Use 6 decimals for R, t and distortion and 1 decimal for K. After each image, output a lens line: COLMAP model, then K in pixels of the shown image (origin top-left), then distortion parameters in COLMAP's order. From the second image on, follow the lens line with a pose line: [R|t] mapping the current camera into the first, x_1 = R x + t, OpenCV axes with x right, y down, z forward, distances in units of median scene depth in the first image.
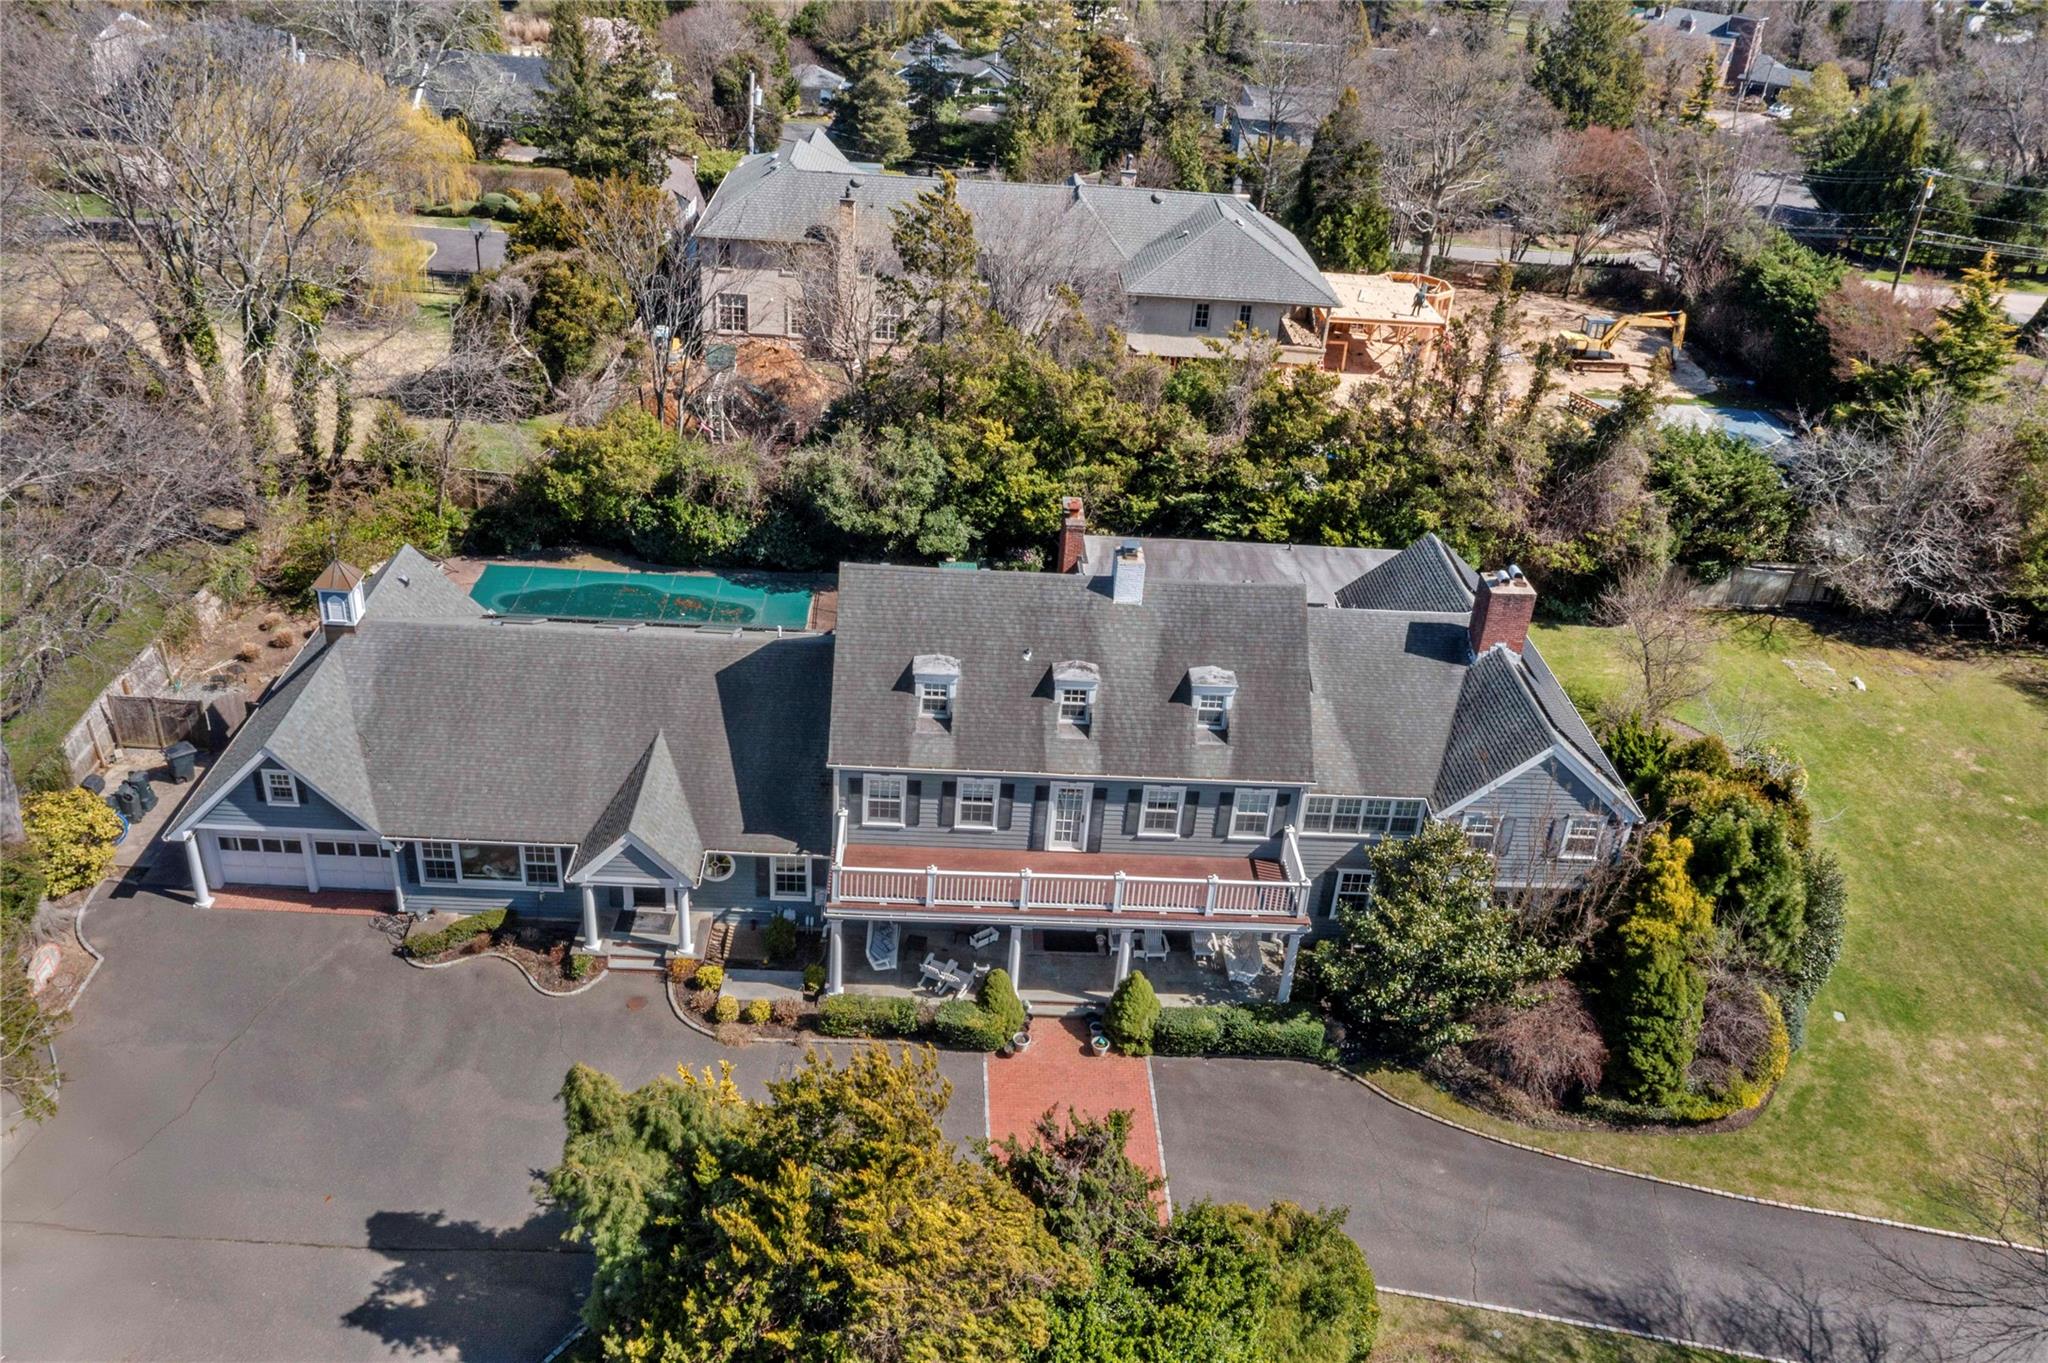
lens RADIAL K [[1641.2, 0, 1028.9], [0, 1641.2, 636.5], [0, 0, 1]] dist [-0.051295, 0.051254]
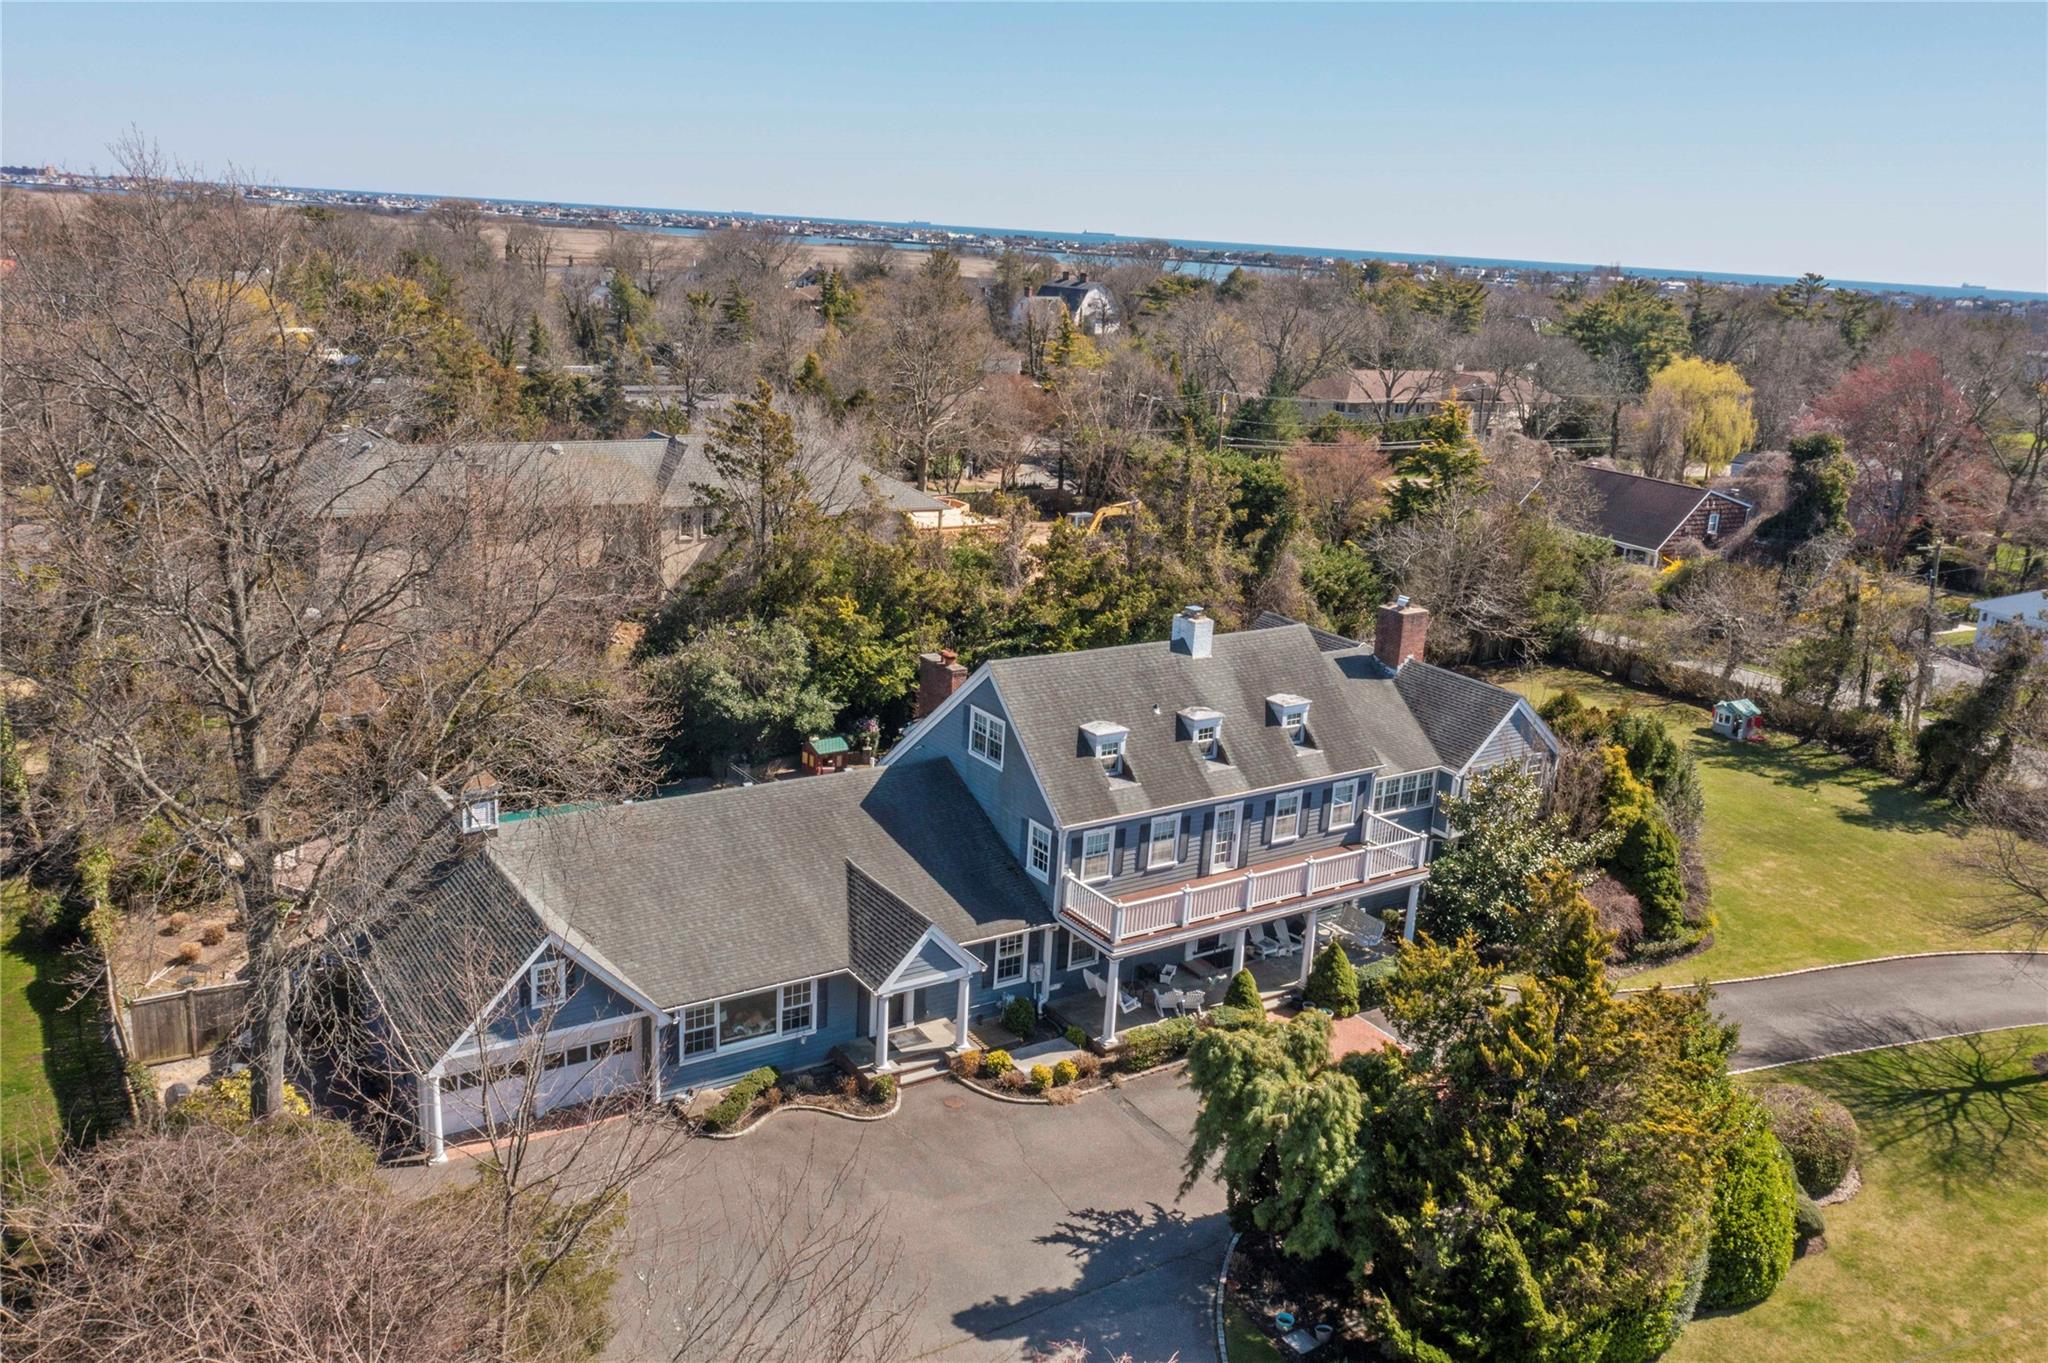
lens RADIAL K [[1641.2, 0, 1028.9], [0, 1641.2, 636.5], [0, 0, 1]] dist [-0.051295, 0.051254]
pose [[0.848810, -0.148107, 0.507529, -0.649750], [0.248777, 0.958933, -0.136228, 0.095965], [-0.466510, 0.241893, 0.850797, 0.054380]]
